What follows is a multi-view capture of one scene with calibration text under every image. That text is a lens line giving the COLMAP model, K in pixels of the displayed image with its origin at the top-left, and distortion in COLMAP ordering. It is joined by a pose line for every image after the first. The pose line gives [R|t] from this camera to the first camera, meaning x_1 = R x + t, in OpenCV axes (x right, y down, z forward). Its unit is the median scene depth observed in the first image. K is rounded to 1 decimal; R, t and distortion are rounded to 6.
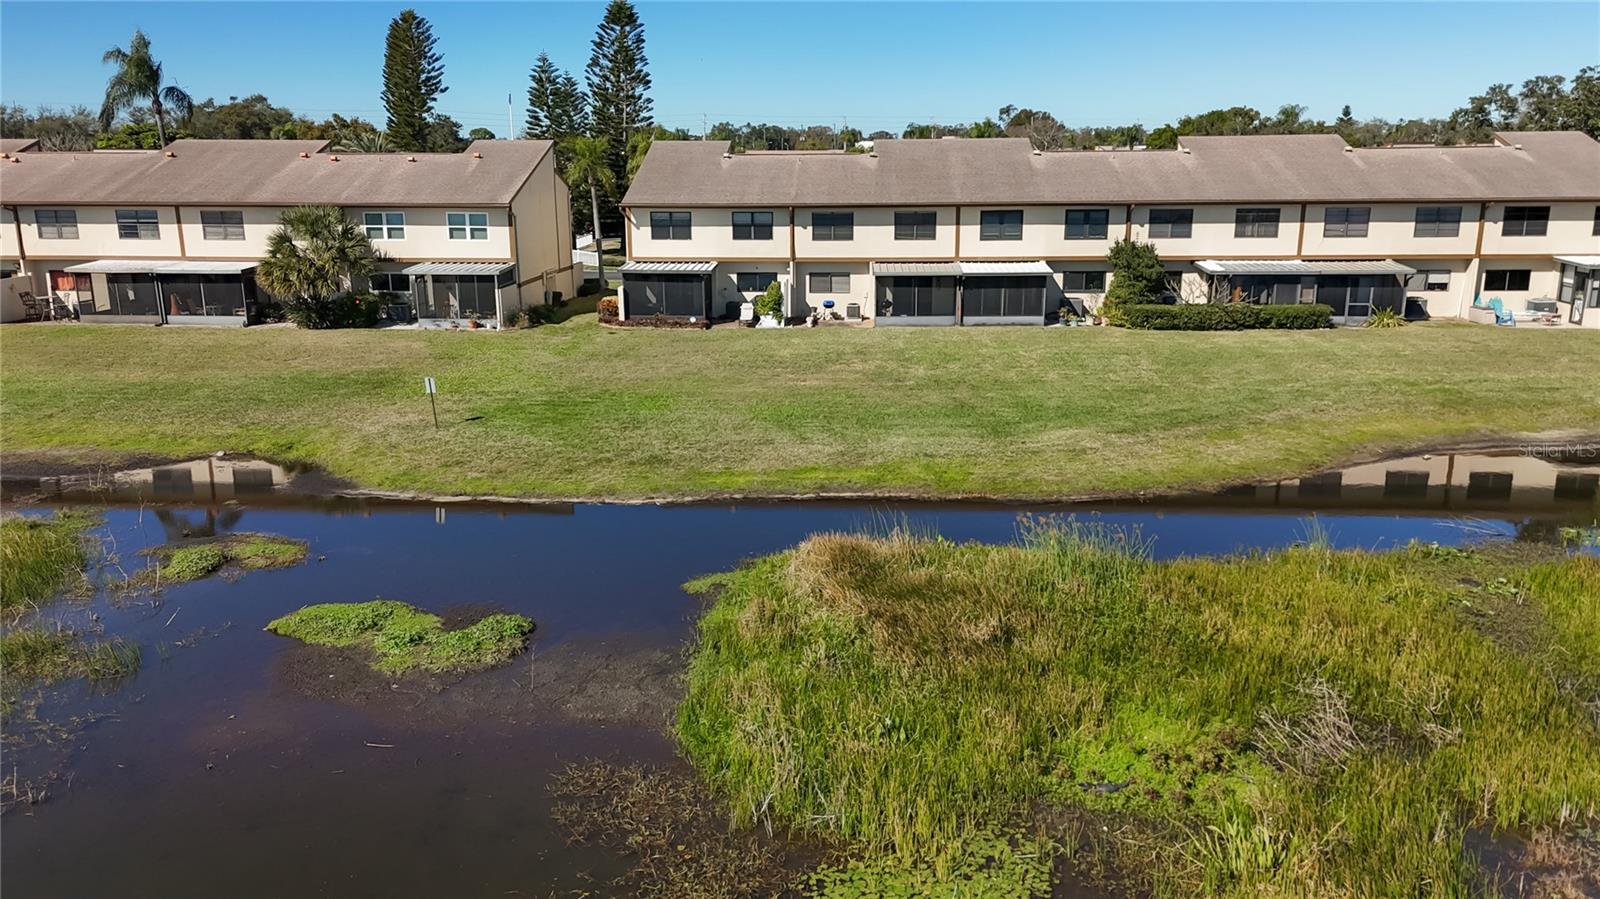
lens RADIAL K [[1210.0, 0, 800.0], [0, 1210.0, 449.5], [0, 0, 1]] dist [0.041656, -0.003483]
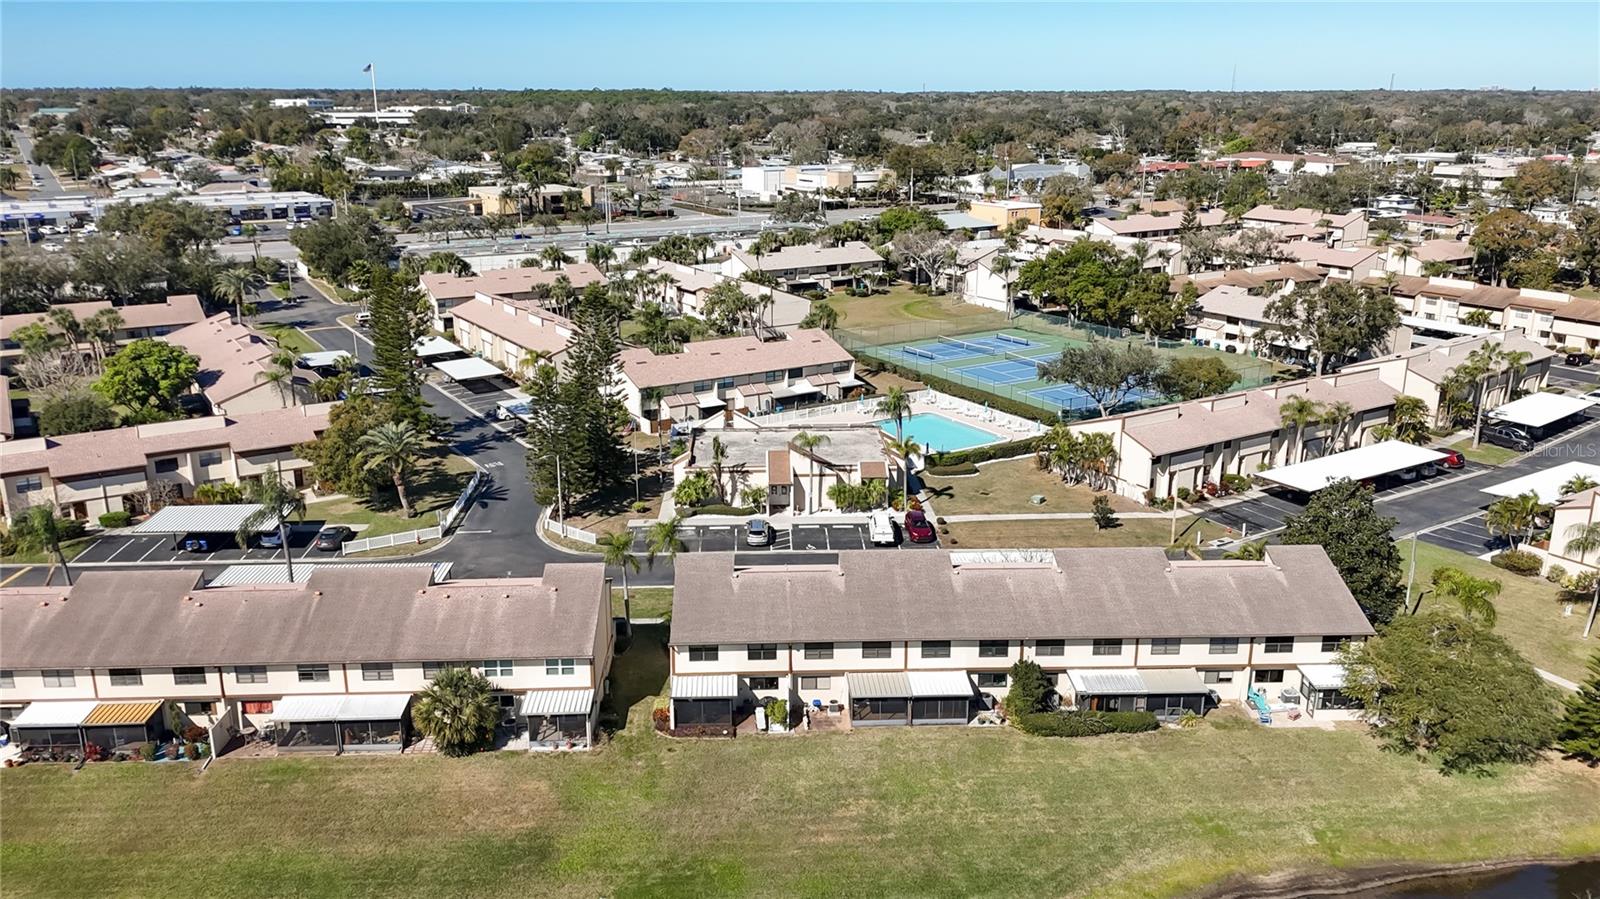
lens RADIAL K [[1218.1, 0, 800.0], [0, 1218.1, 449.5], [0, 0, 1]] dist [0.075916, -0.122898]
pose [[0.994426, -0.024357, 0.102586, -0.136563], [0.019488, 0.998647, 0.048202, -0.491531], [-0.103621, -0.045934, 0.993556, -0.410668]]
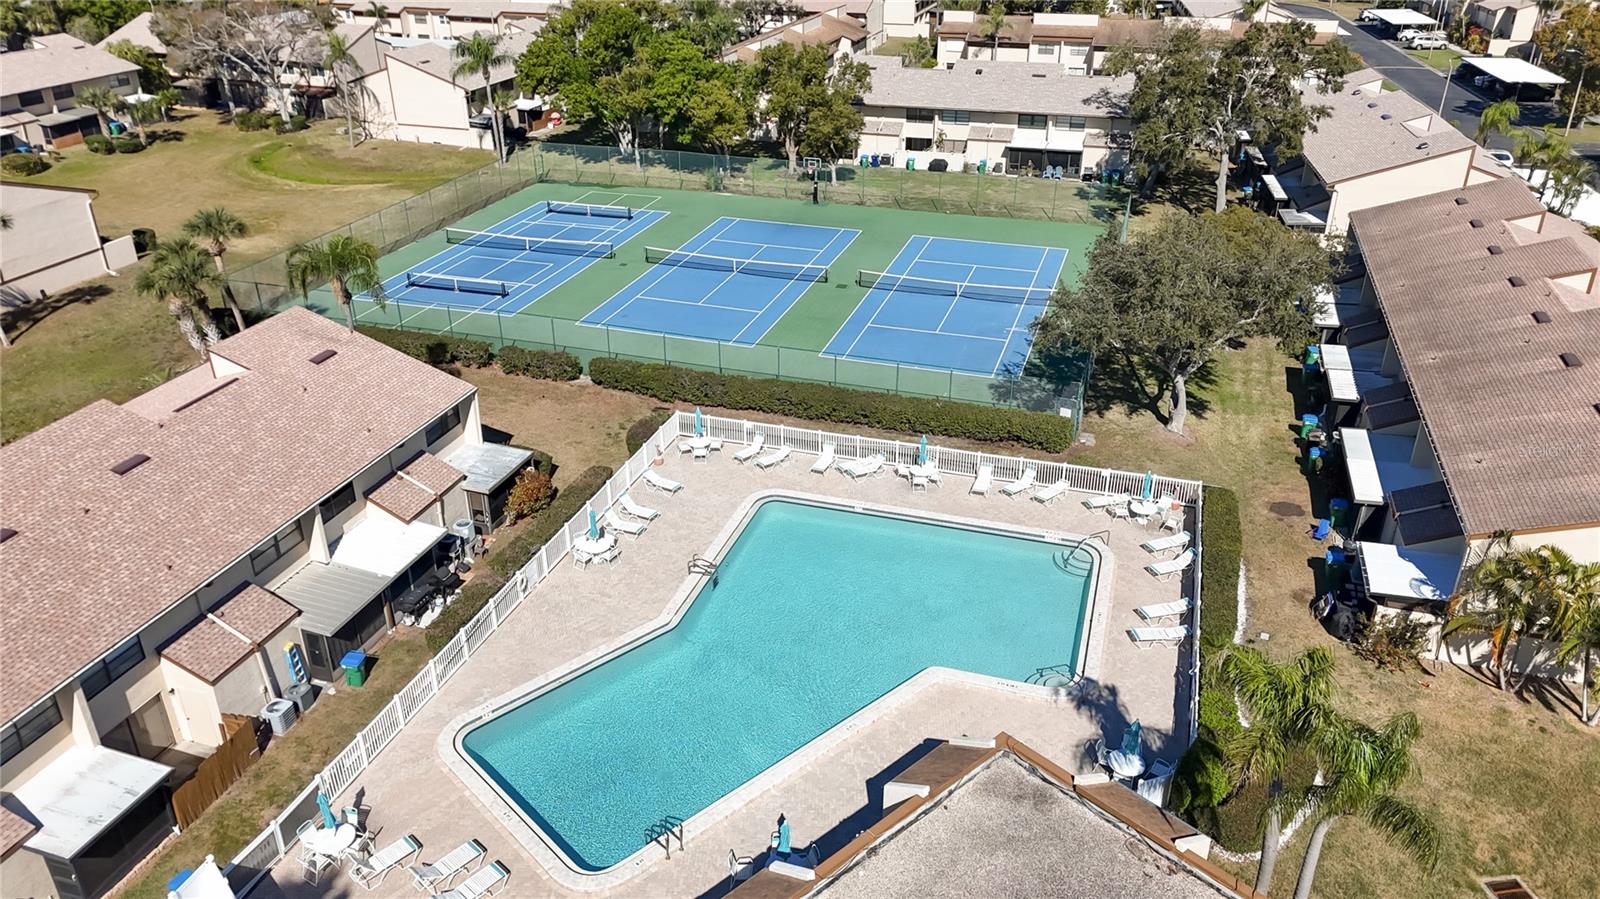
lens RADIAL K [[1165.9, 0, 800.0], [0, 1165.9, 449.5], [0, 0, 1]] dist [0.073005, -0.047261]
pose [[0.694589, -0.324432, 0.642098, -0.137603], [0.170151, 0.941301, 0.291549, -0.745585], [-0.698996, -0.093253, 0.709020, 1.637729]]
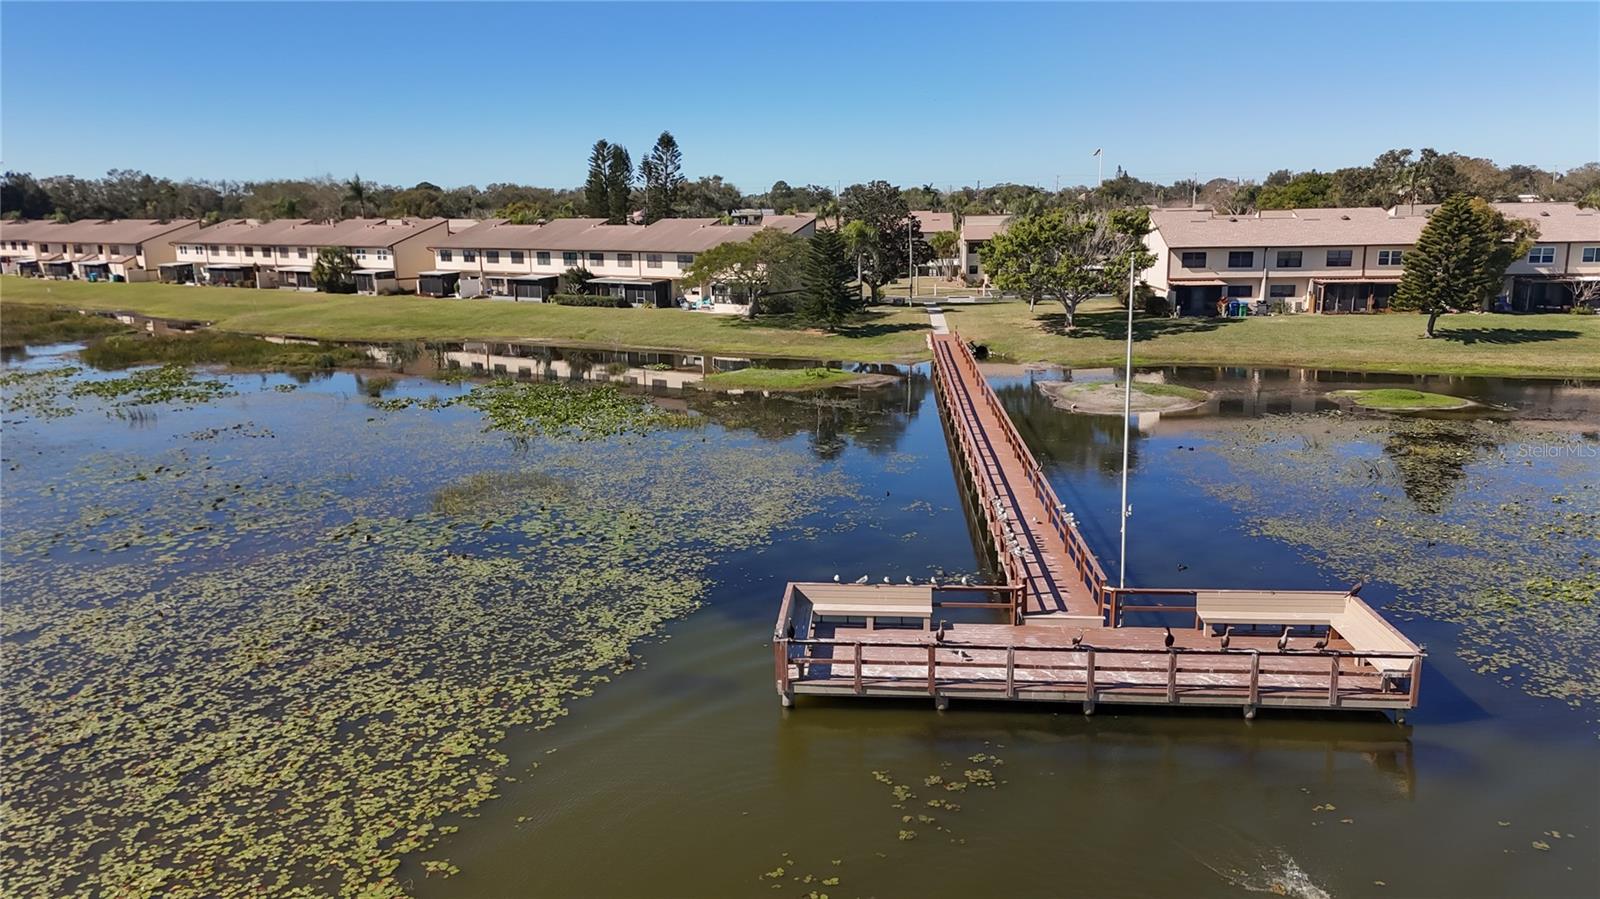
lens RADIAL K [[1173.9, 0, 800.0], [0, 1173.9, 449.5], [0, 0, 1]] dist [0.038484, -0.006340]
pose [[0.851187, 0.096792, -0.515860, 1.721139], [-0.113124, 0.993581, -0.000230, 0.113916], [0.512526, 0.058552, 0.856673, -0.600692]]
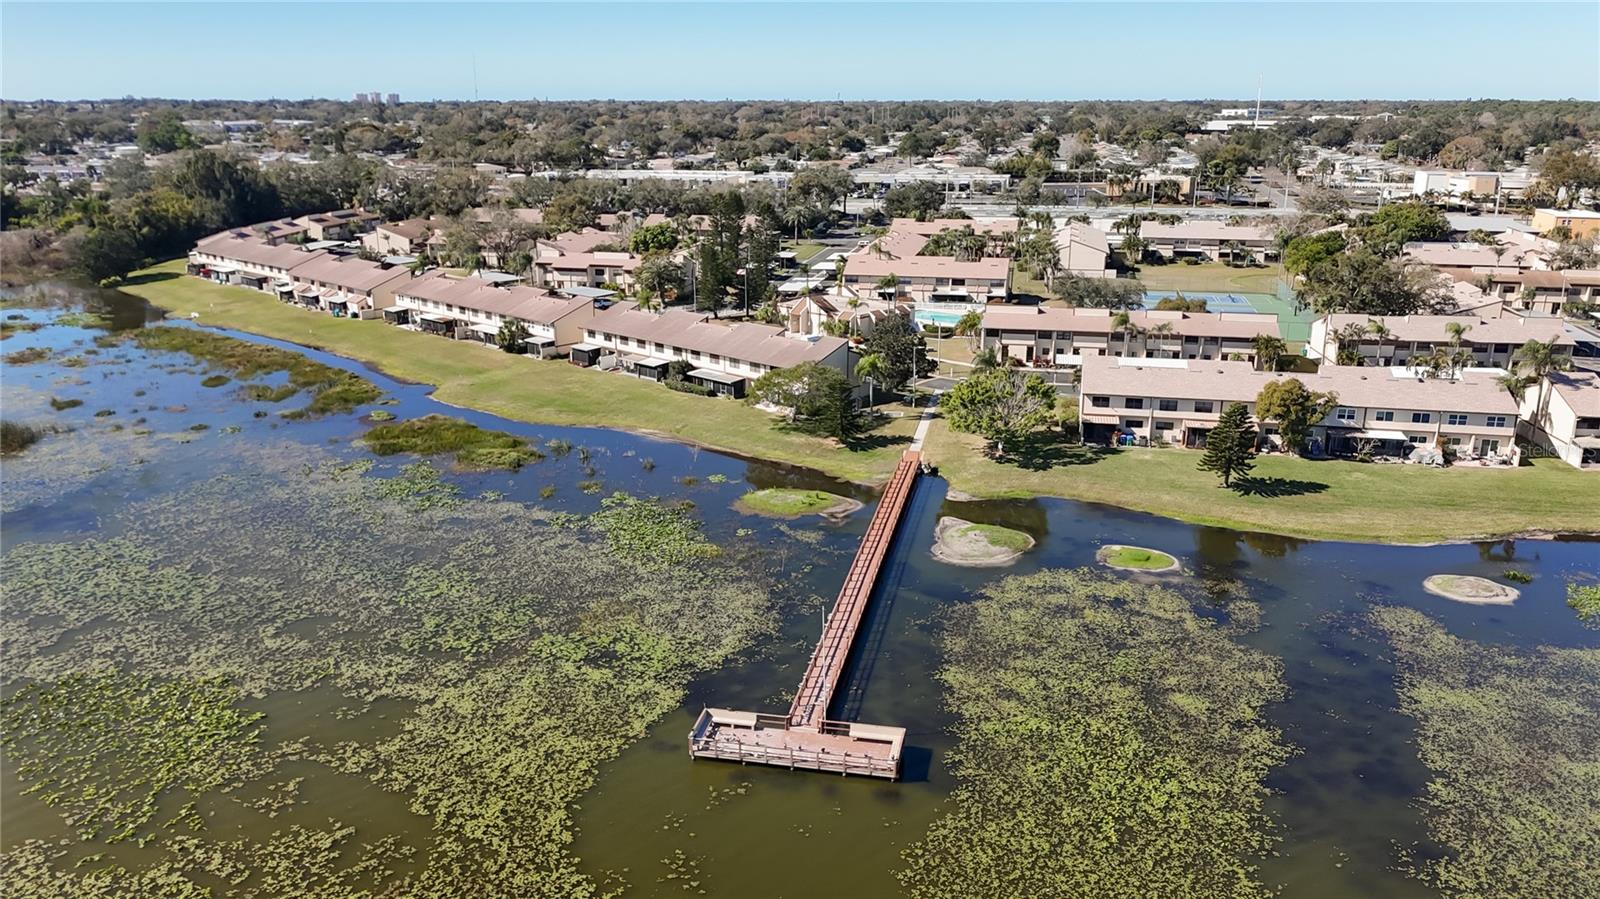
lens RADIAL K [[1203.6, 0, 800.0], [0, 1203.6, 449.5], [0, 0, 1]] dist [0.060407, -0.120256]
pose [[0.778178, 0.178860, -0.602036, 2.343124], [-0.151895, 0.983731, 0.095922, -0.278268], [0.609398, 0.016802, 0.792686, -1.220086]]
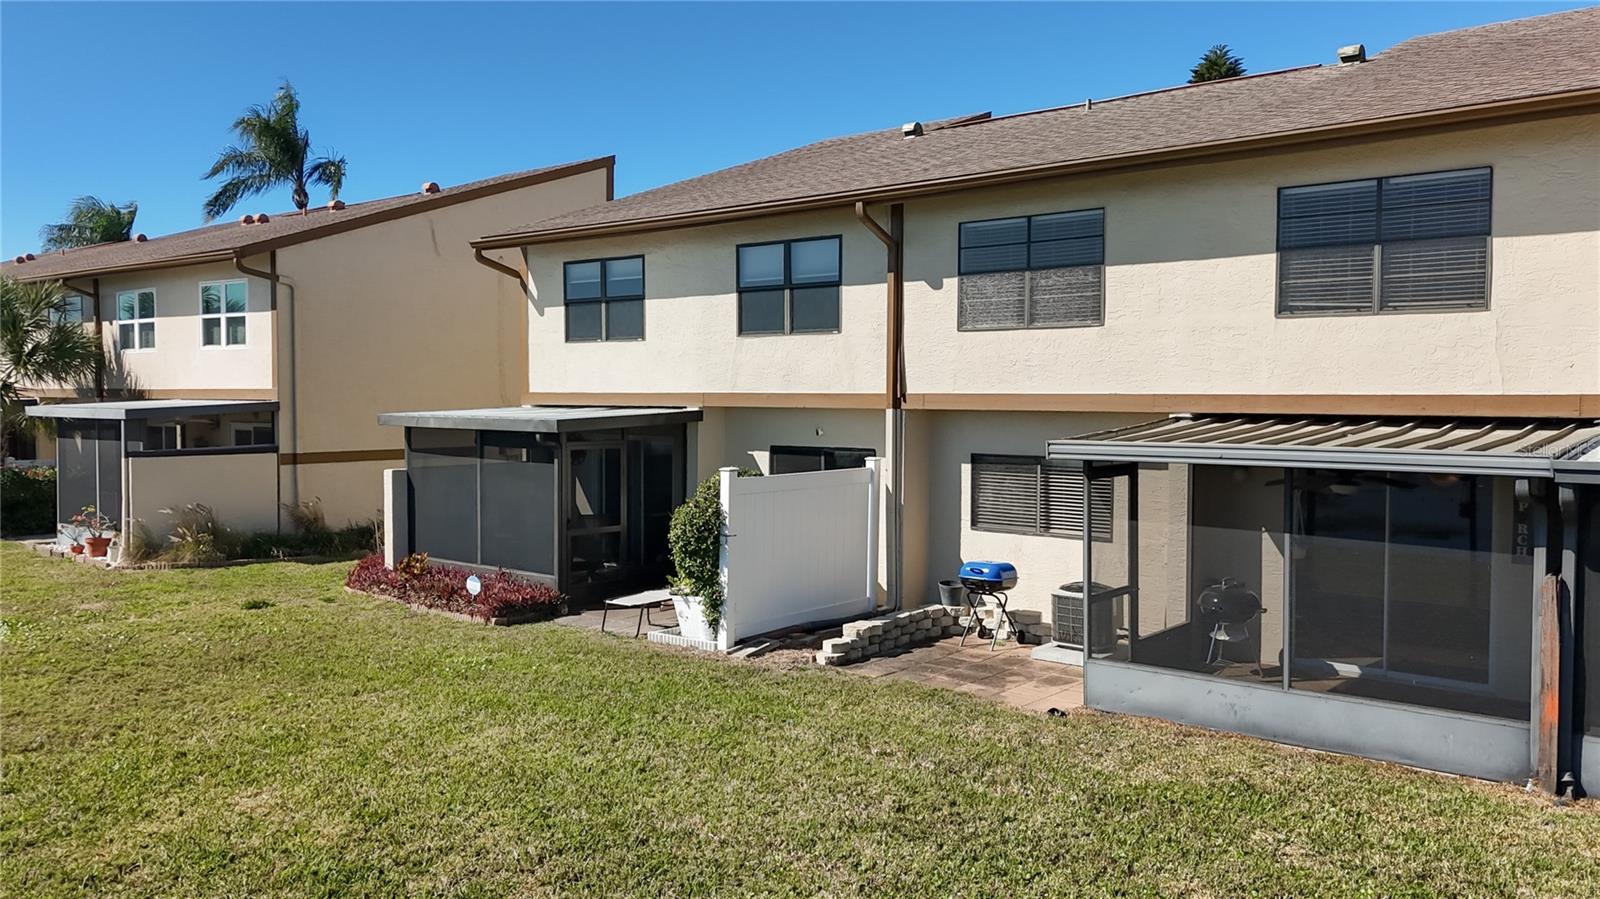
lens RADIAL K [[1218.1, 0, 800.0], [0, 1218.1, 449.5], [0, 0, 1]] dist [0.075916, -0.122898]
pose [[0.797056, 0.032931, -0.603007, 0.145830], [-0.130984, 0.984170, -0.119388, -0.111416], [0.589529, 0.174143, 0.788752, 0.779951]]
